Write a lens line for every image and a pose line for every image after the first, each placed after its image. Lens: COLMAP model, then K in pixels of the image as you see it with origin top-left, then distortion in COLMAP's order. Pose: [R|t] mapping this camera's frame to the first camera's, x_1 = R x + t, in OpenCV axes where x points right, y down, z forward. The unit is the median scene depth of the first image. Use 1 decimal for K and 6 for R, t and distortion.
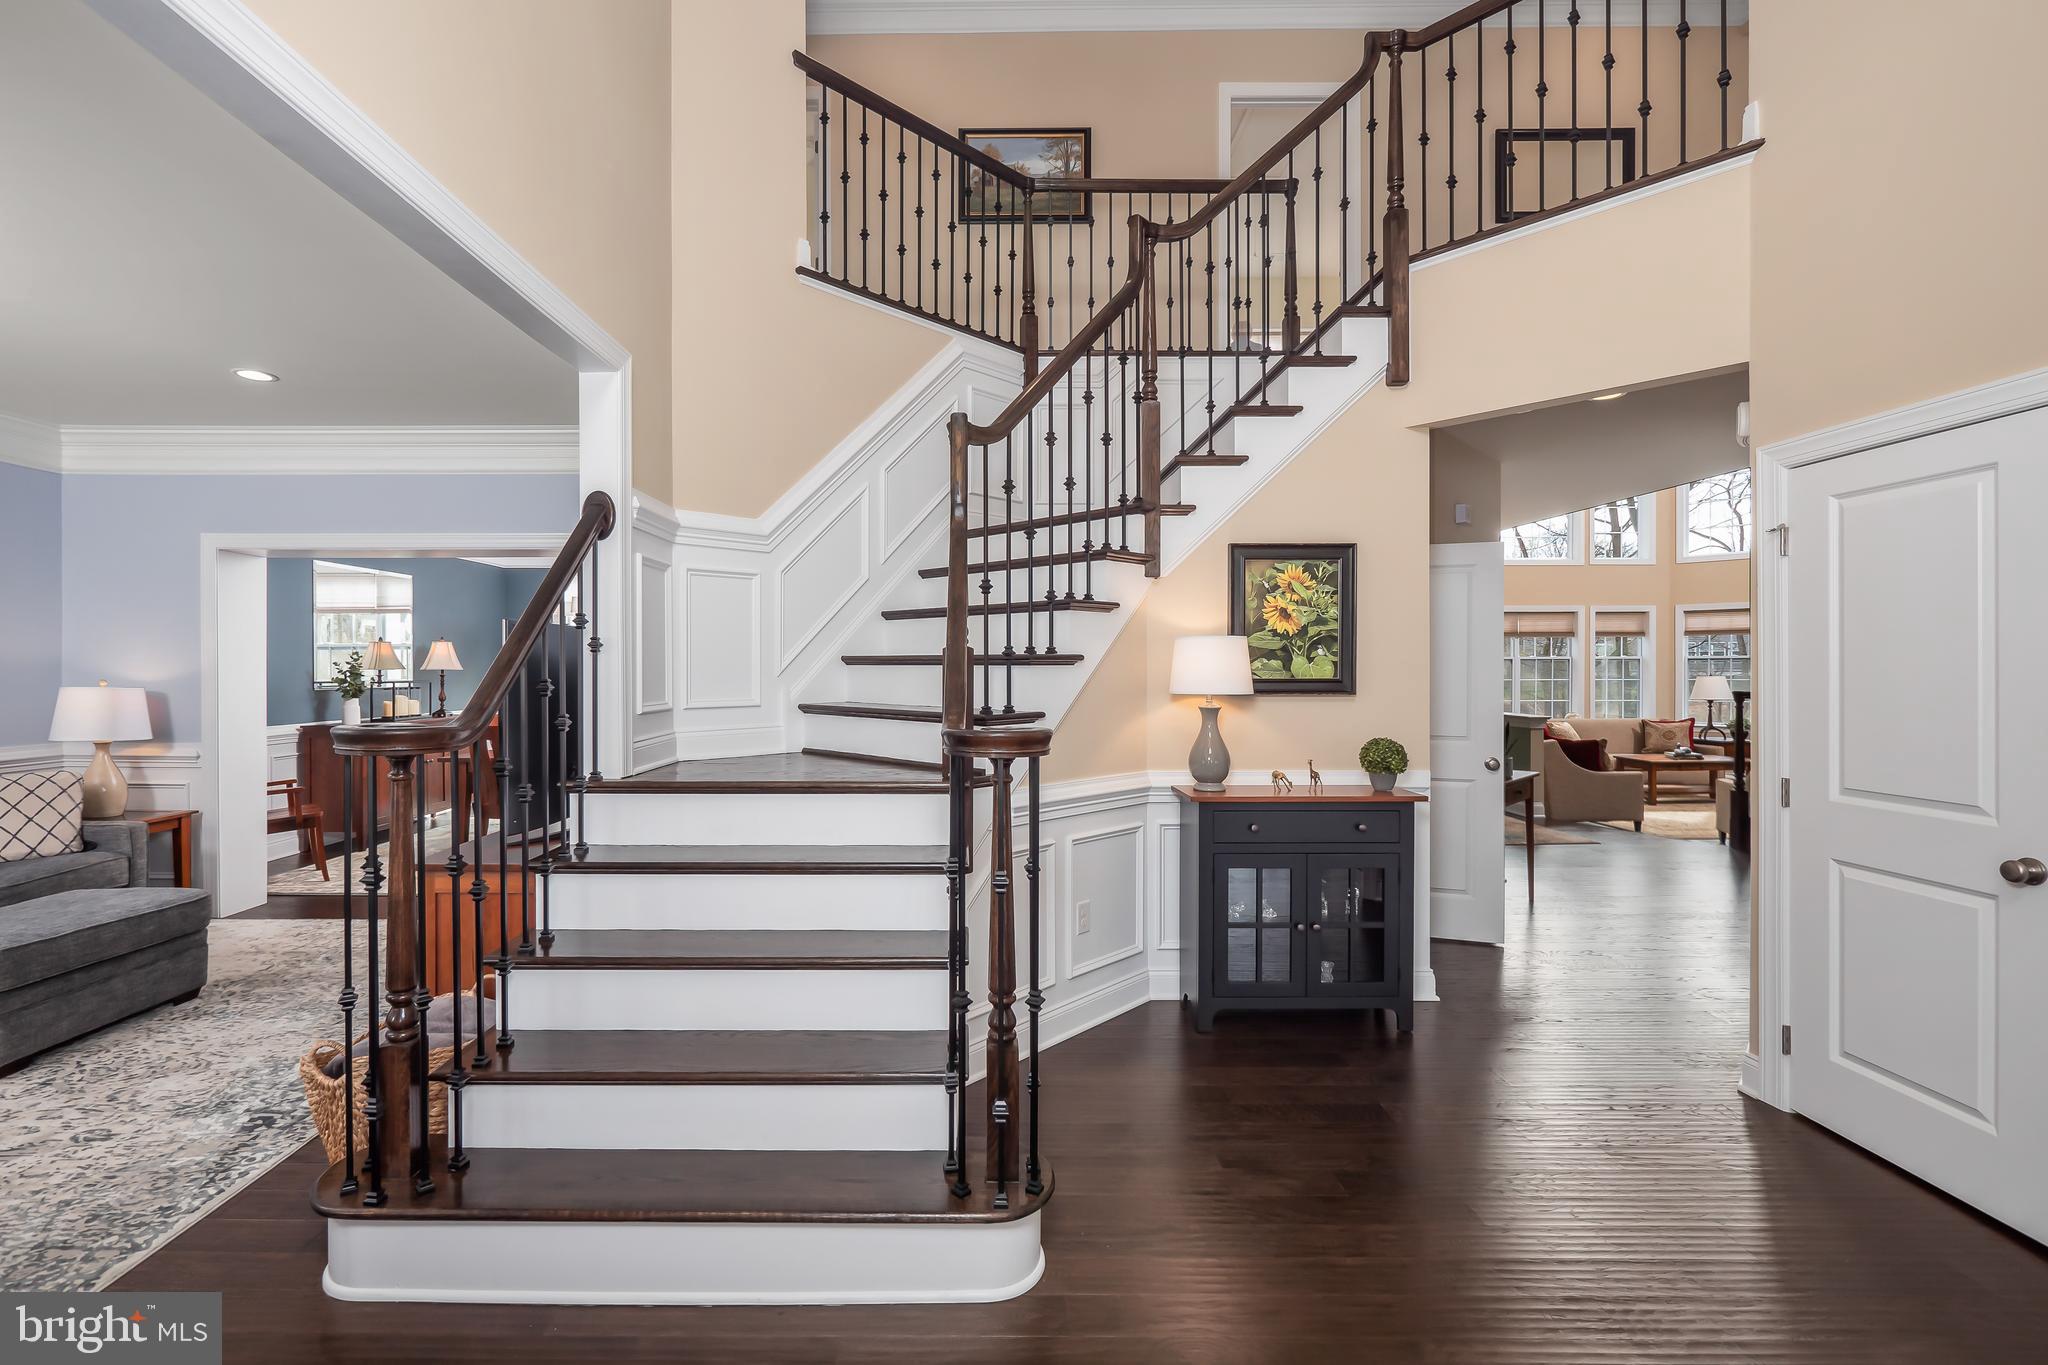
lens RADIAL K [[866.7, 0, 1011.3], [0, 866.7, 680.0], [0, 0, 1]] dist [-0.007096, 0.001419]
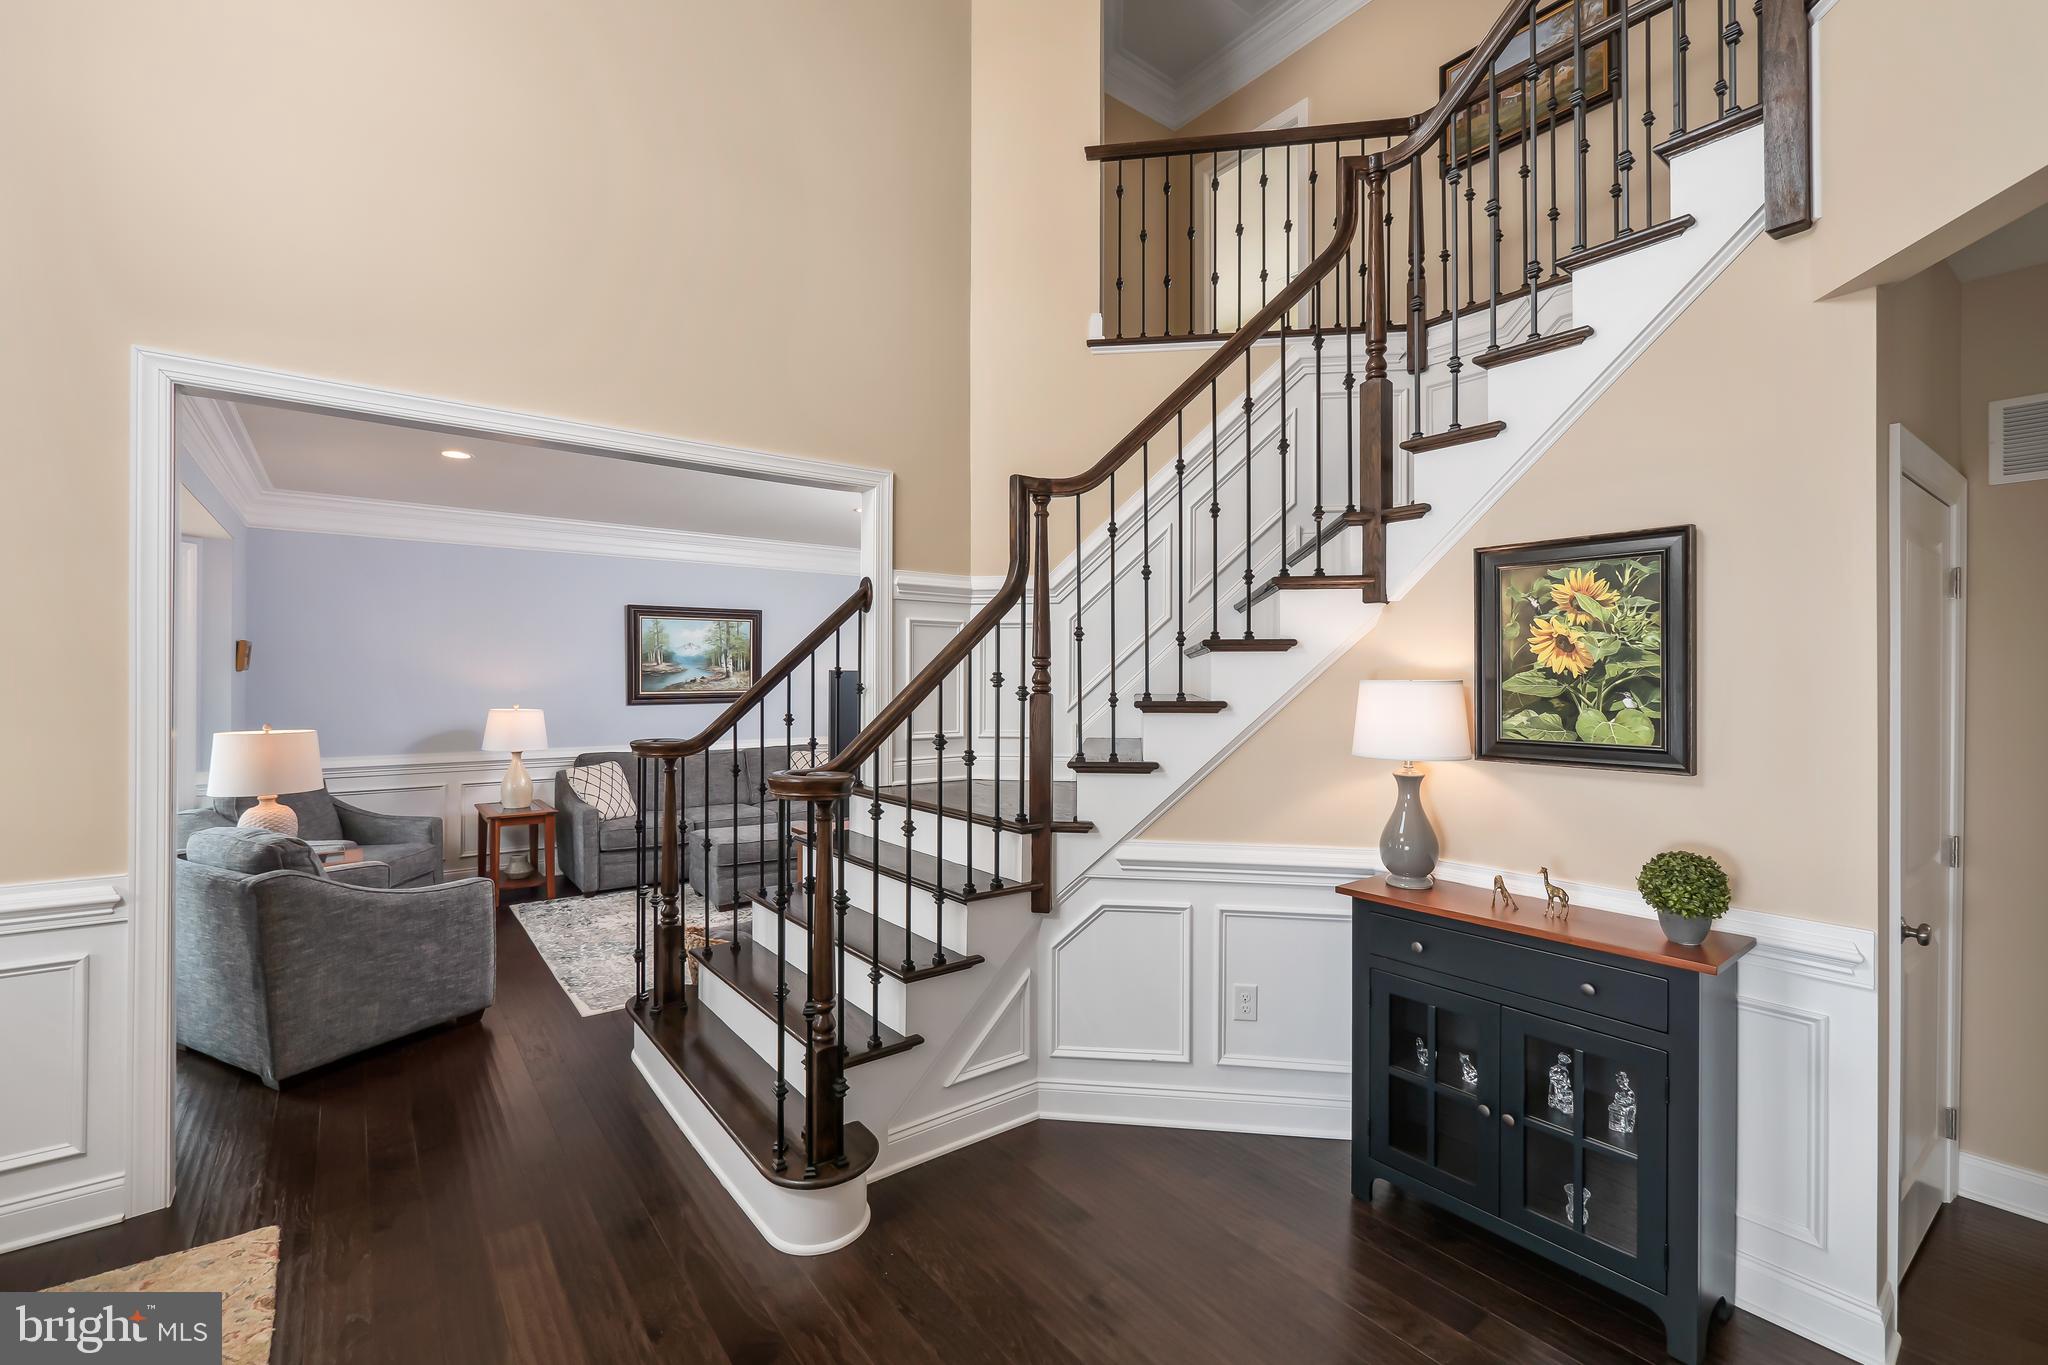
lens RADIAL K [[866.7, 0, 1023.6], [0, 866.7, 691.0], [0, 0, 1]] dist [-0.007096, 0.001419]
pose [[0.619643, 0.012069, -0.784791, 0.581121], [-0.018708, 0.999825, 0.000605, -0.033397], [0.784661, 0.014307, 0.619760, 0.263662]]
